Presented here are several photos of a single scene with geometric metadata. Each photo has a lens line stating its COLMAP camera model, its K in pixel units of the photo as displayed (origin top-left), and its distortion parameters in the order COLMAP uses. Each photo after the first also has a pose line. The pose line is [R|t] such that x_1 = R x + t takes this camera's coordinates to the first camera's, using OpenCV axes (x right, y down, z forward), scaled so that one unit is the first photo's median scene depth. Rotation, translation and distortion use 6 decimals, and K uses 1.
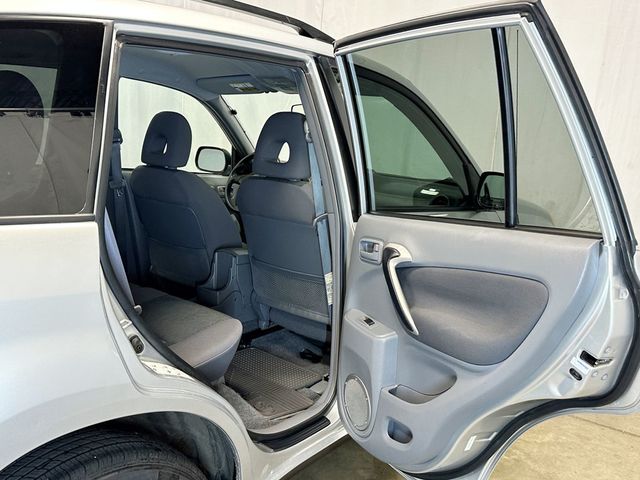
lens RADIAL K [[593.3, 0, 323.3], [0, 593.3, 238.4], [0, 0, 1]] dist [0.183806, -0.365820]
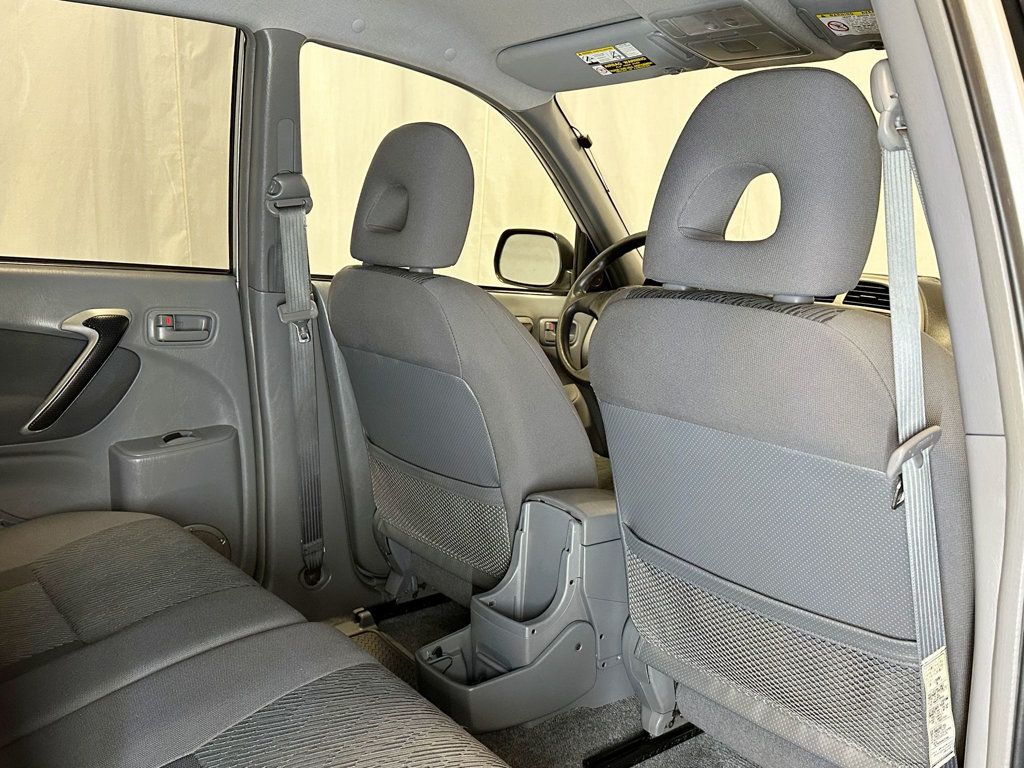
lens RADIAL K [[949.3, 0, 517.3], [0, 949.3, 381.5], [0, 0, 1]] dist [0.183806, -0.365820]
pose [[0.978528, 0.024265, -0.204683, -0.063275], [-0.028451, 0.999441, -0.017531, -0.036259], [0.204143, 0.022978, 0.978671, 0.397116]]
